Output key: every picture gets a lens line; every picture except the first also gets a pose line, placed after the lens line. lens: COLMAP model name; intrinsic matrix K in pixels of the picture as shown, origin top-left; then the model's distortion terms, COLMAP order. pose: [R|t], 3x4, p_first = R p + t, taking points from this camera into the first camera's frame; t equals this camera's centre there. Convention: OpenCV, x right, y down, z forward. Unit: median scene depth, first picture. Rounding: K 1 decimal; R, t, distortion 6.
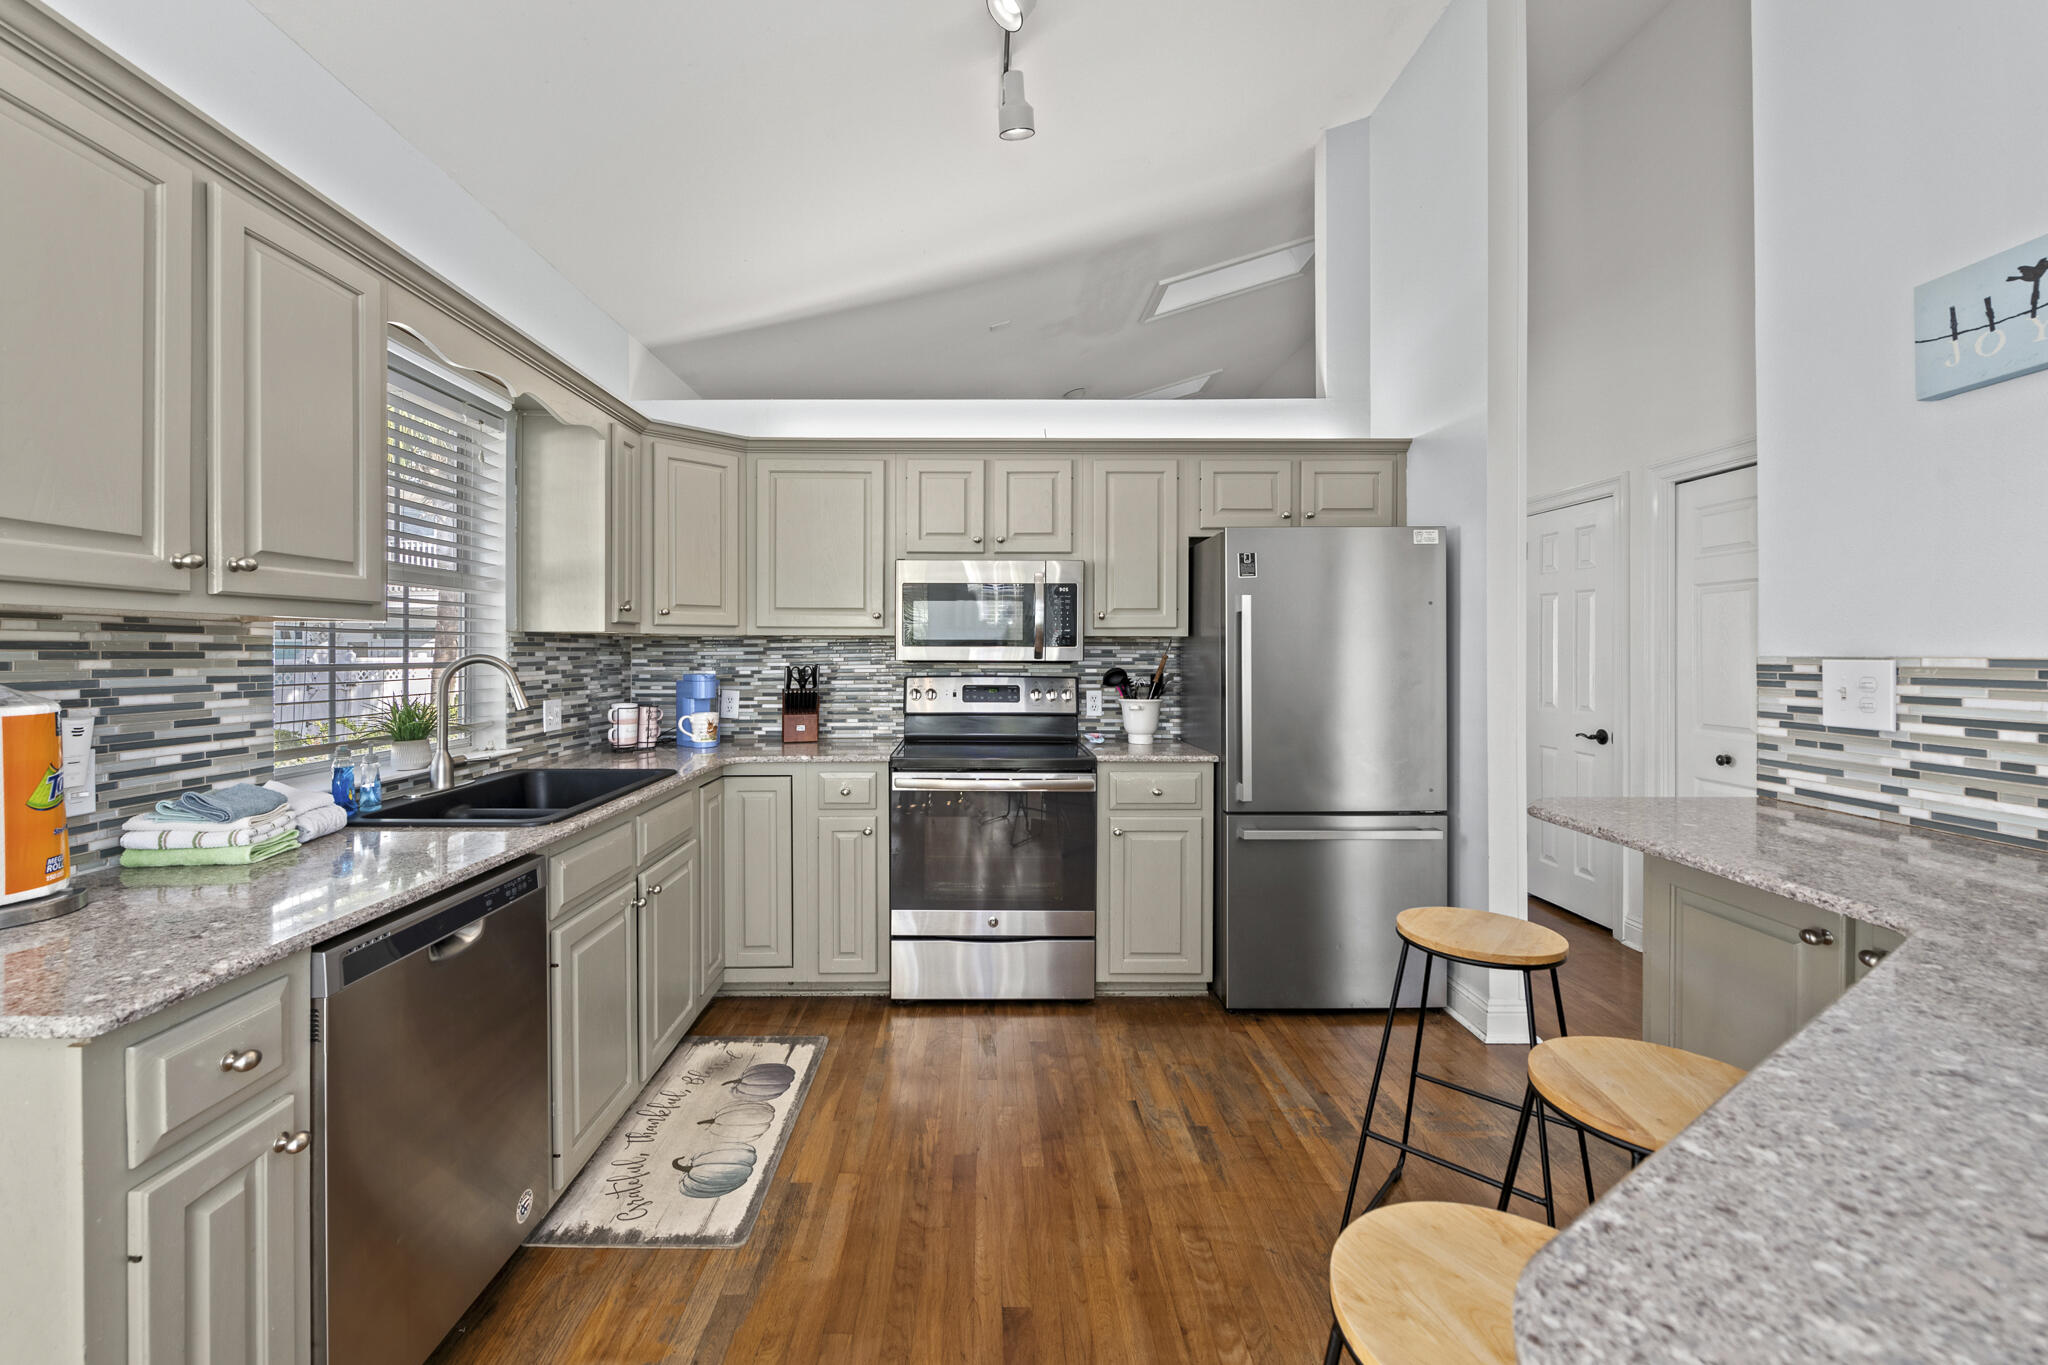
lens RADIAL K [[811.5, 0, 1002.4], [0, 811.5, 651.3], [0, 0, 1]] dist [-0.002330, 0.000197]
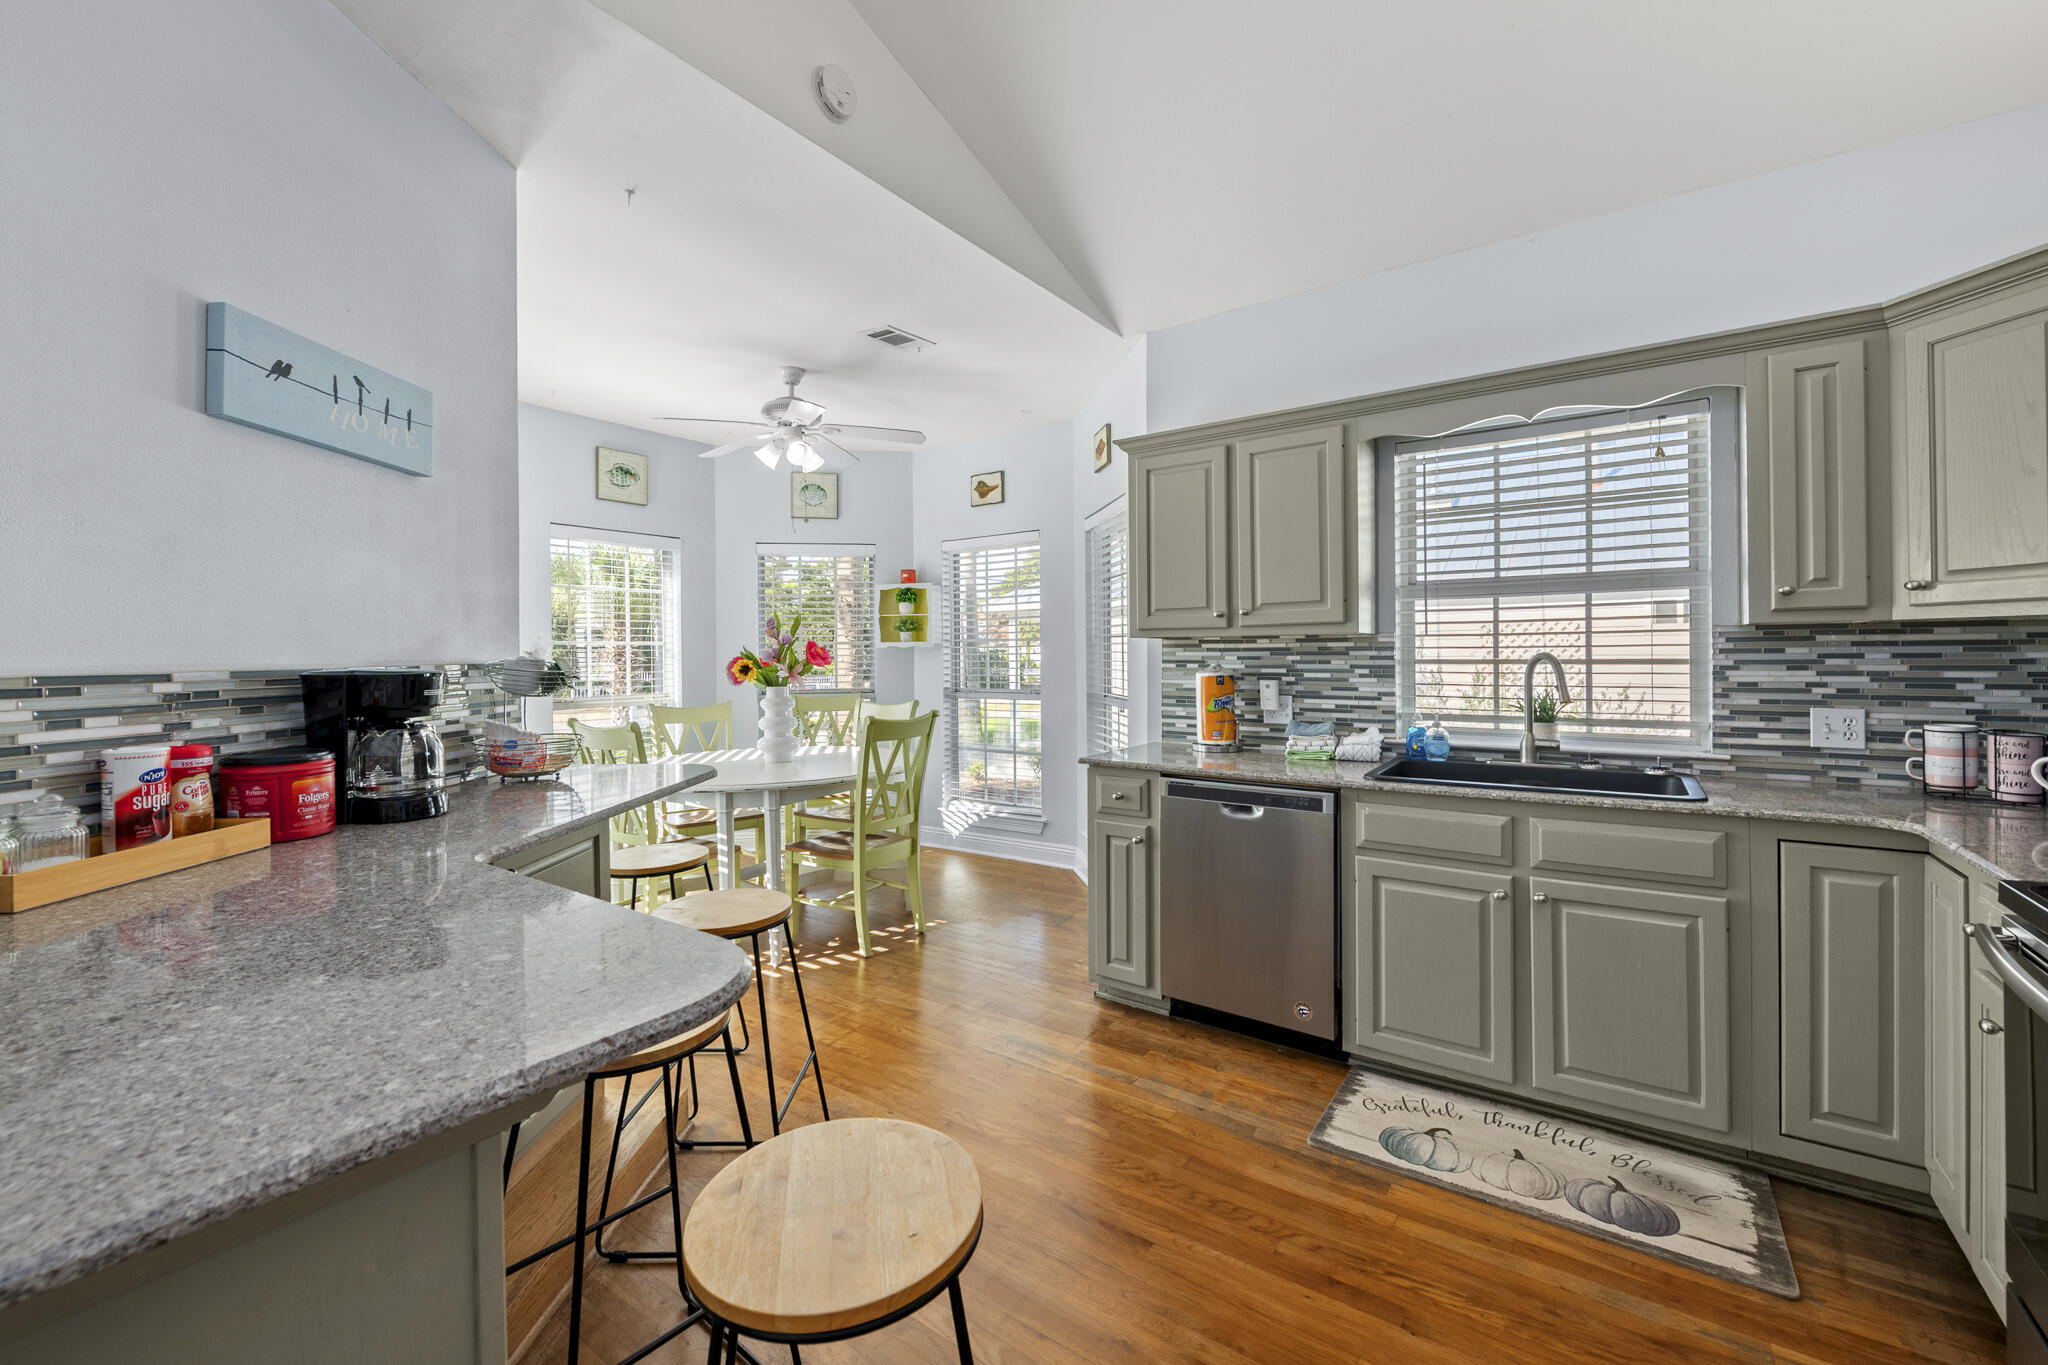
lens RADIAL K [[811.5, 0, 1024.5], [0, 811.5, 664.8], [0, 0, 1]] dist [-0.002330, 0.000197]
pose [[-0.574698, 0.010989, -0.818292, 0.788951], [0.006342, 0.999940, 0.008974, 0.007836], [0.818341, -0.000032, -0.574733, 1.182004]]
